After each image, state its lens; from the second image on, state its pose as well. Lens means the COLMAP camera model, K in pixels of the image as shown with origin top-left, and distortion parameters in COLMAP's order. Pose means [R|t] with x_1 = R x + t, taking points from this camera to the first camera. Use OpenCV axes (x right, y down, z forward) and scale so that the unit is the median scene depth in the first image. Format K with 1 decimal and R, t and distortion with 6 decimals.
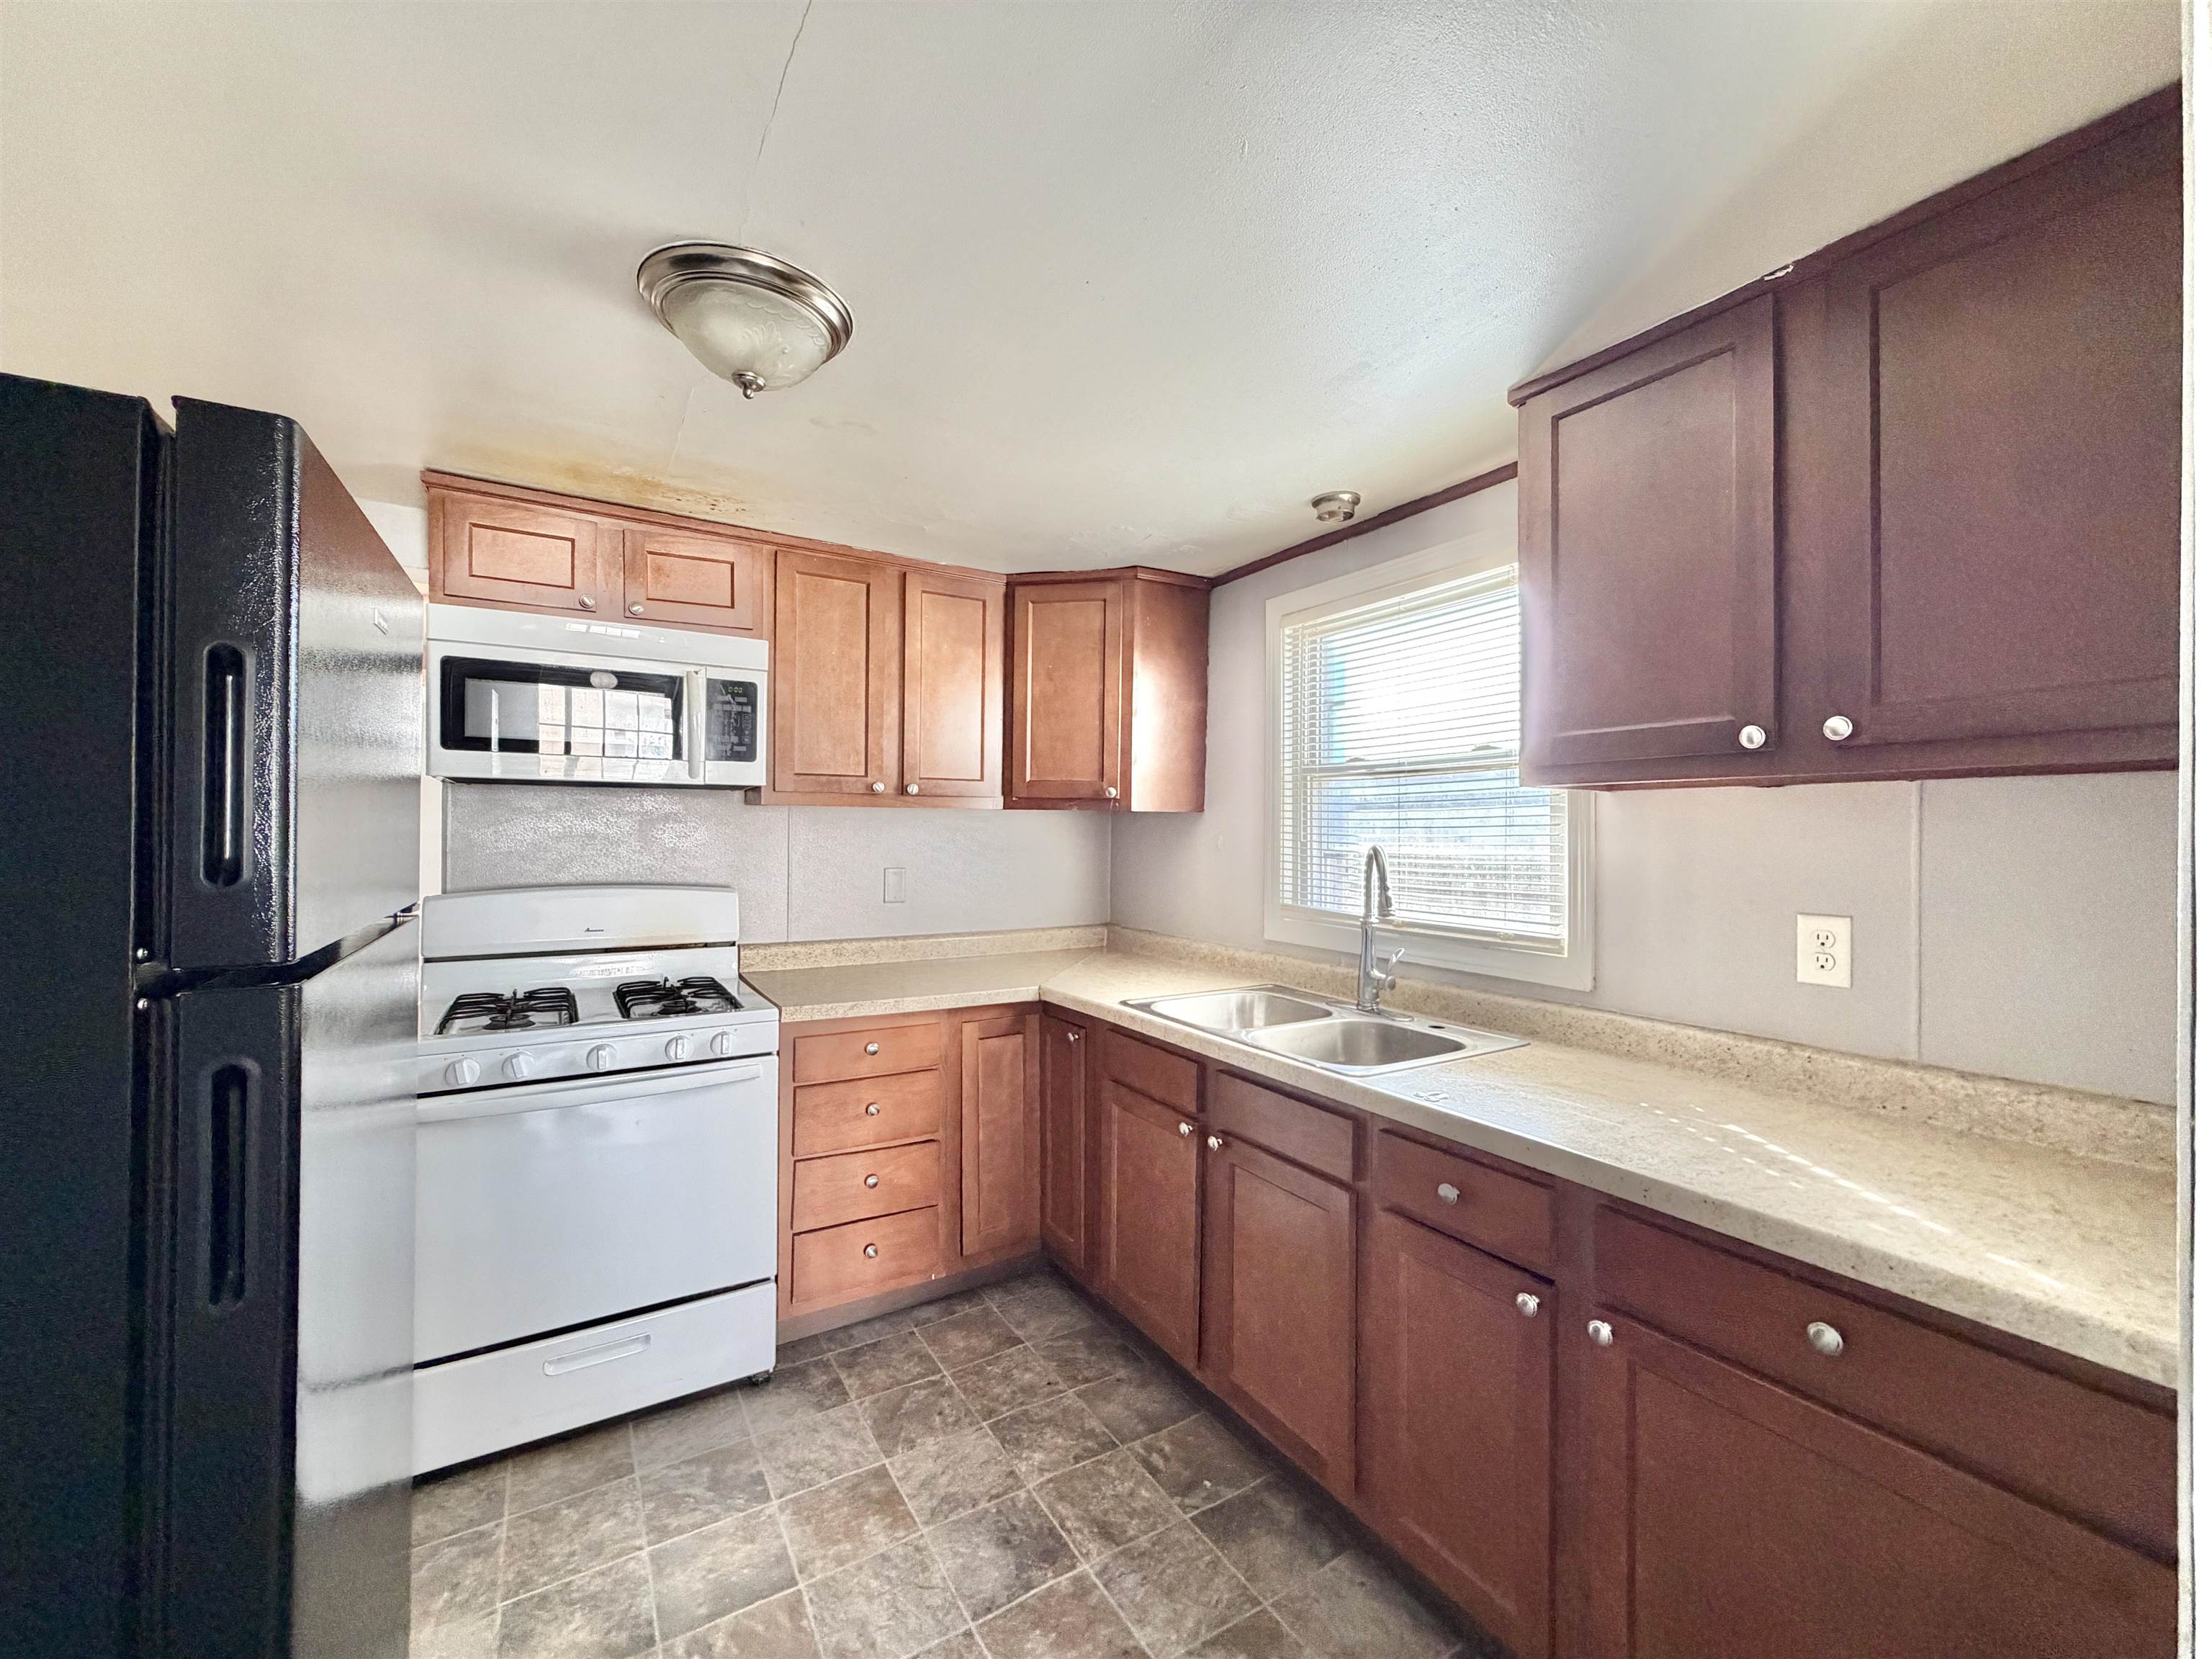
lens RADIAL K [[882.6, 0, 1101.1], [0, 882.6, 827.5], [0, 0, 1]] dist [0.000706, -0.000012]
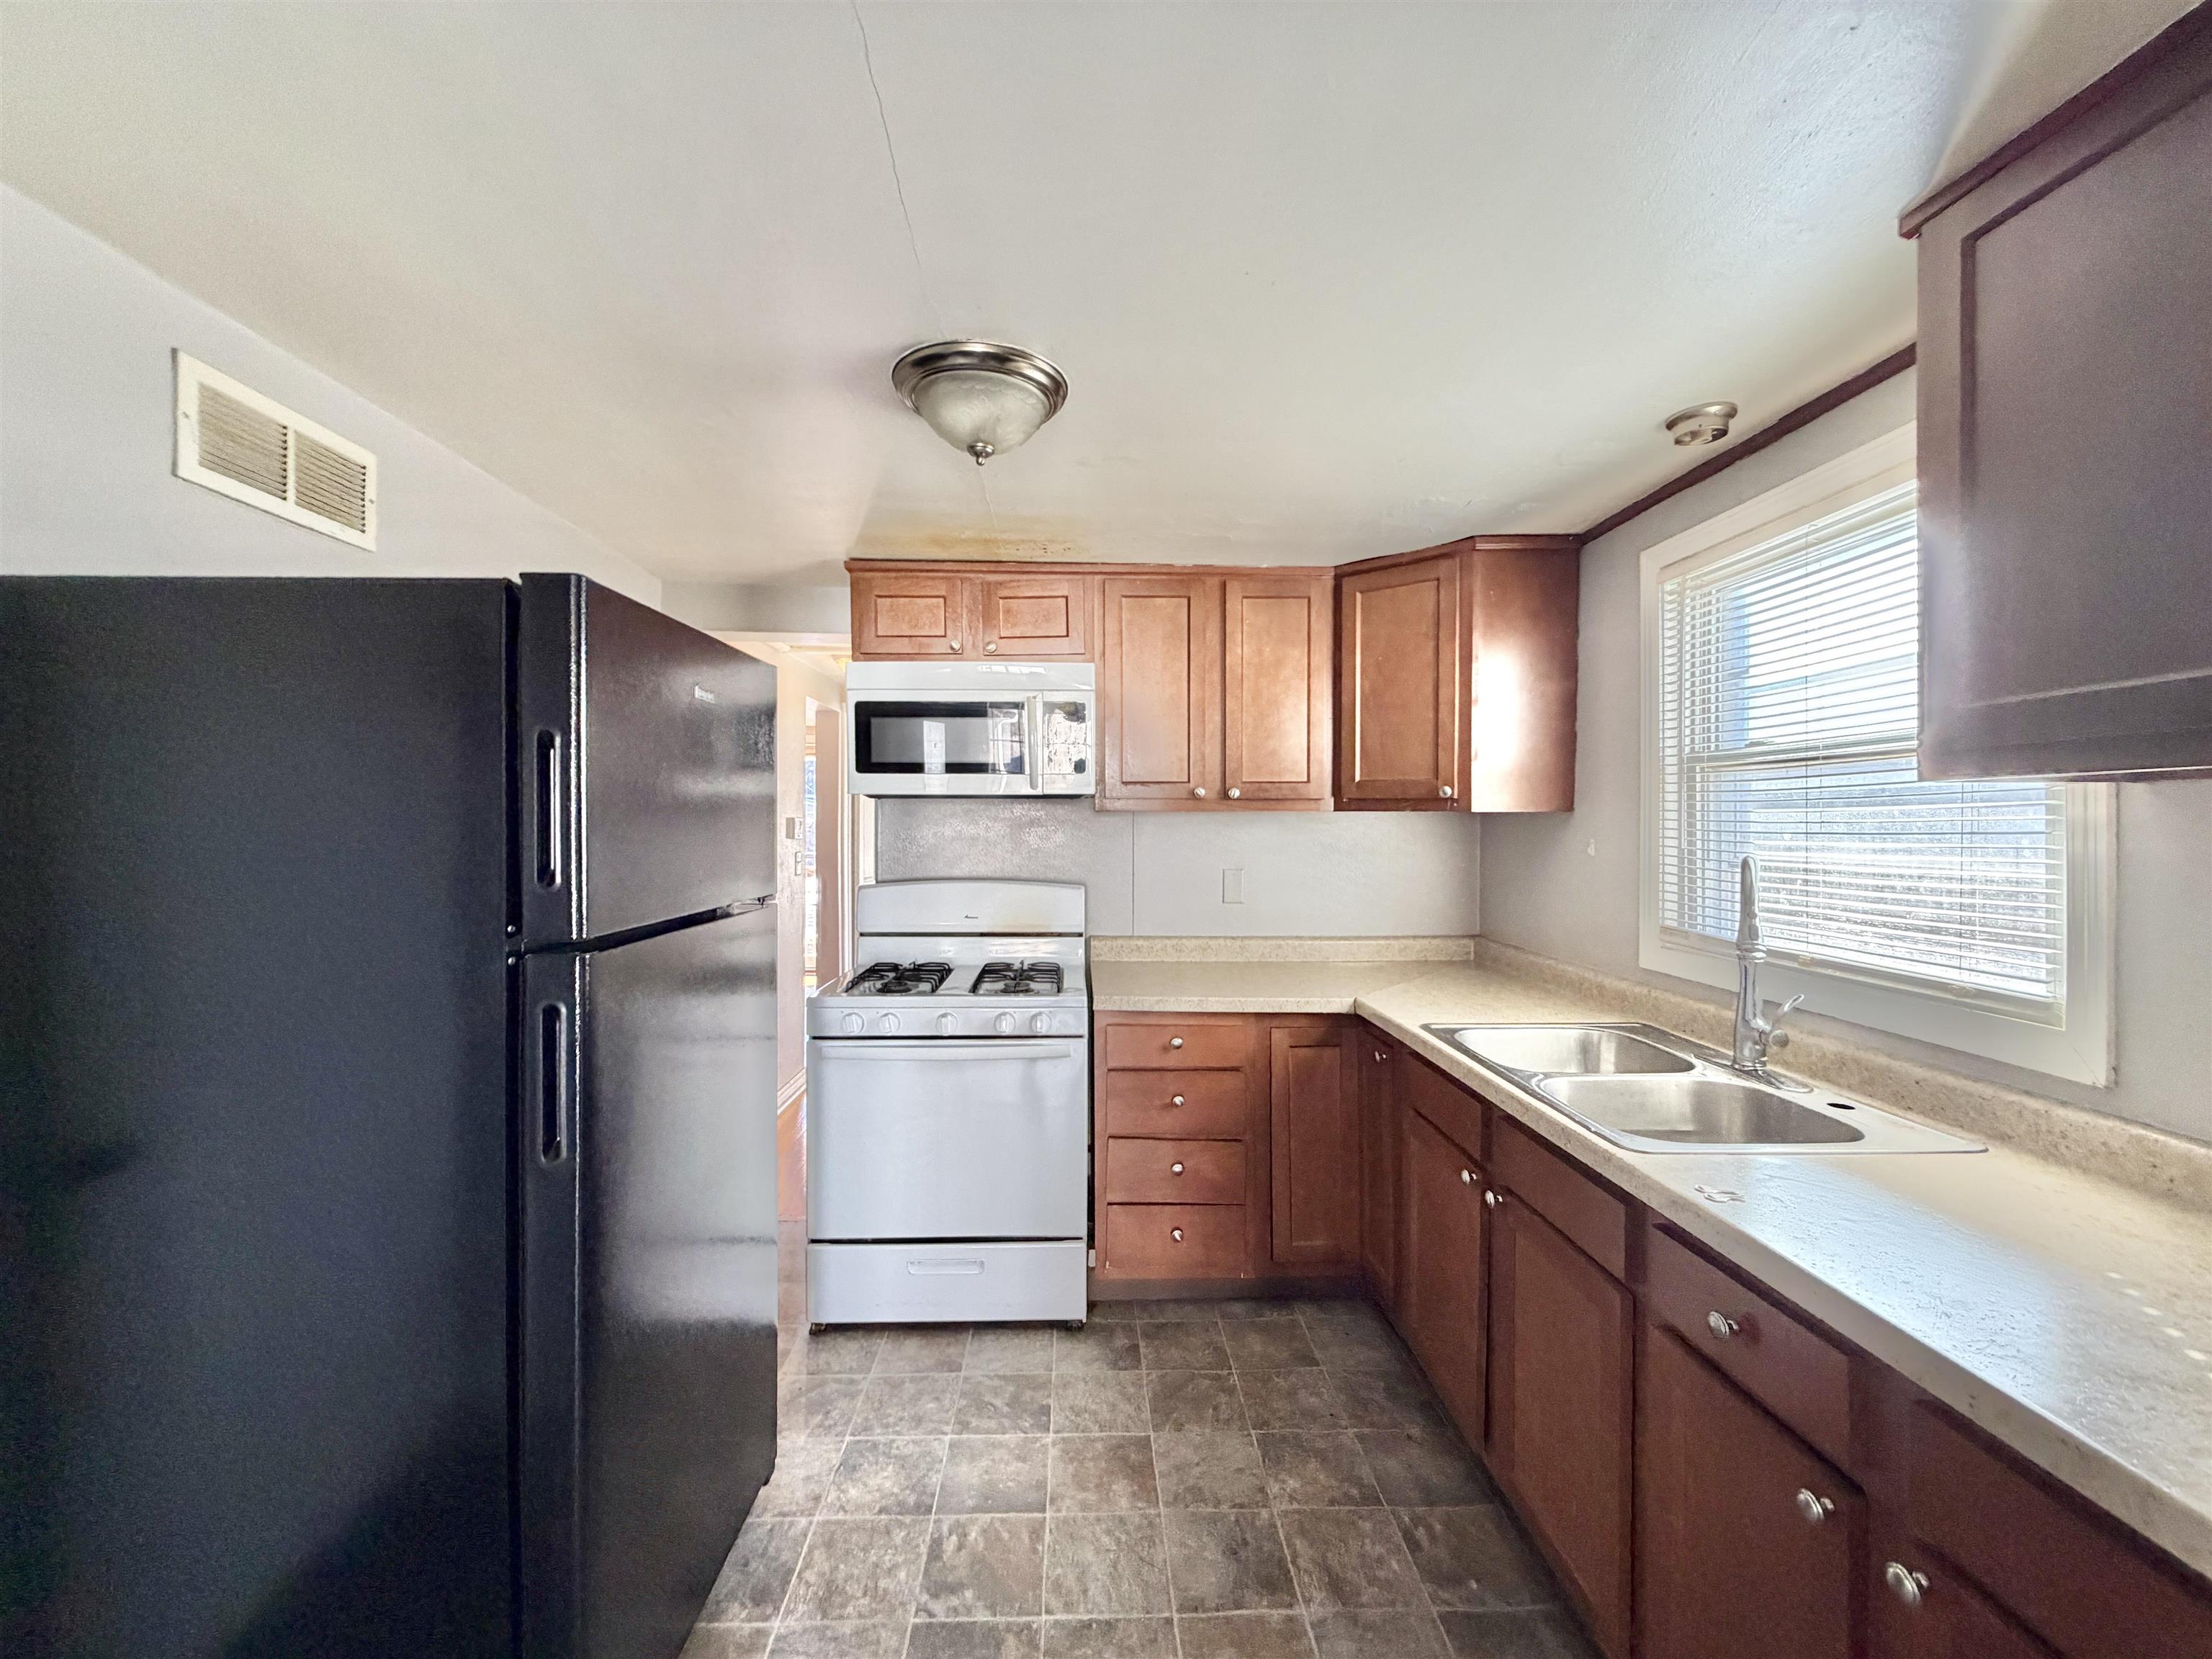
lens RADIAL K [[882.6, 0, 1101.1], [0, 882.6, 827.5], [0, 0, 1]] dist [0.000706, -0.000012]
pose [[0.865213, -0.002318, -0.501400, 0.205506], [0.006361, 0.999960, 0.006353, -0.014125], [0.501365, -0.008686, 0.865193, 0.052987]]
